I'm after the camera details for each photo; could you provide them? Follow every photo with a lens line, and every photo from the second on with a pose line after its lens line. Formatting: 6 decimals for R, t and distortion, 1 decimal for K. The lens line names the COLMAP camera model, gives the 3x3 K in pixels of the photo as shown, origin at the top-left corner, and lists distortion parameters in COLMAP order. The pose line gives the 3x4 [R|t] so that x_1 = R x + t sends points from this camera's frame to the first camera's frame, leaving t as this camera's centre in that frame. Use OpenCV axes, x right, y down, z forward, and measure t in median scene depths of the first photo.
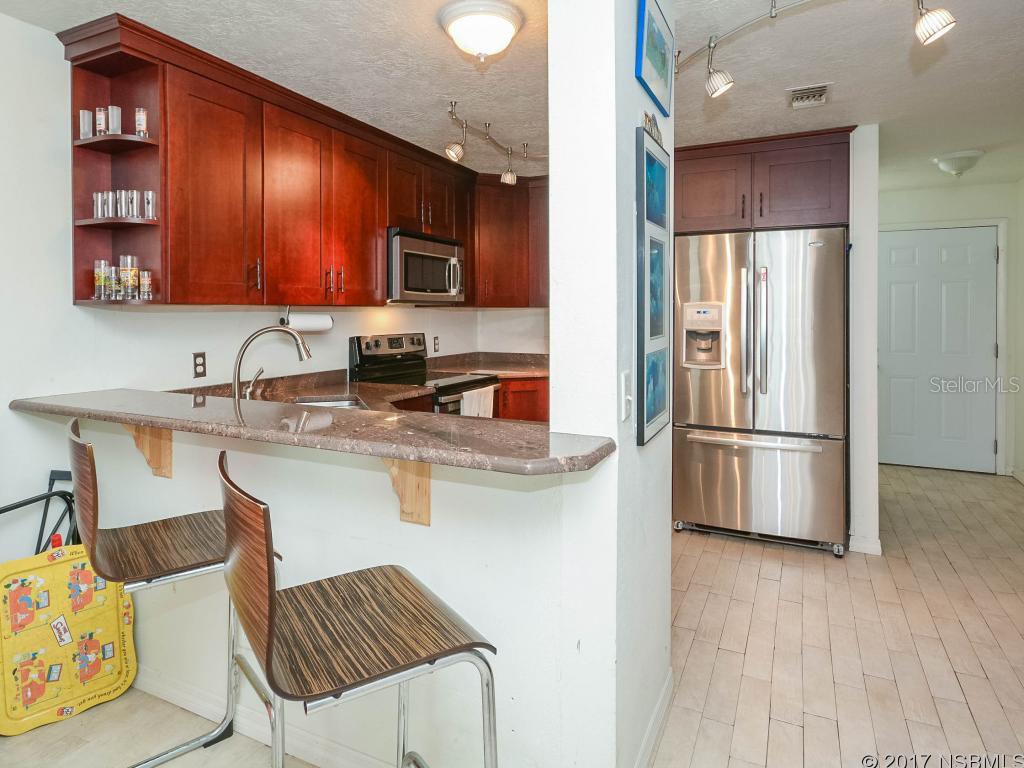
lens RADIAL K [[564.1, 0, 530.1], [0, 564.1, 333.2], [0, 0, 1]] dist [-0.000647, -0.000771]
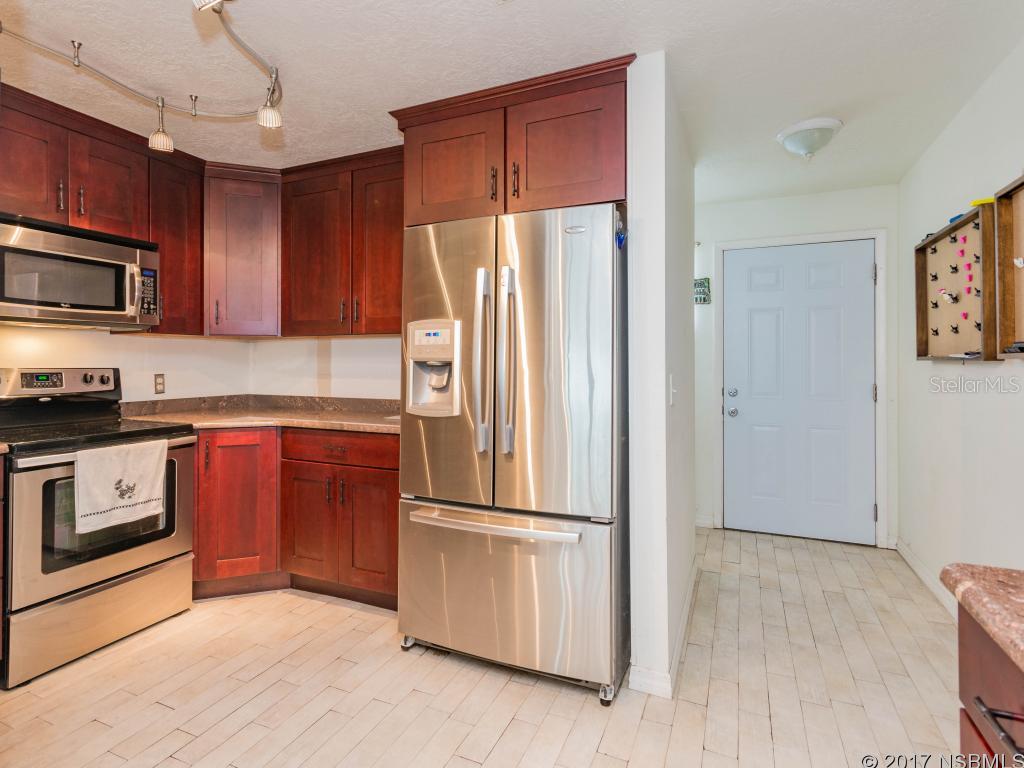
lens RADIAL K [[517.4, 0, 512.0], [0, 517.4, 374.2], [0, 0, 1]] dist [0.000596, 0.000385]
pose [[0.999757, 0.000784, 0.022017, 0.380455], [-0.000468, 0.999897, -0.014318, 0.020875], [-0.022026, 0.014304, 0.999655, 0.354638]]
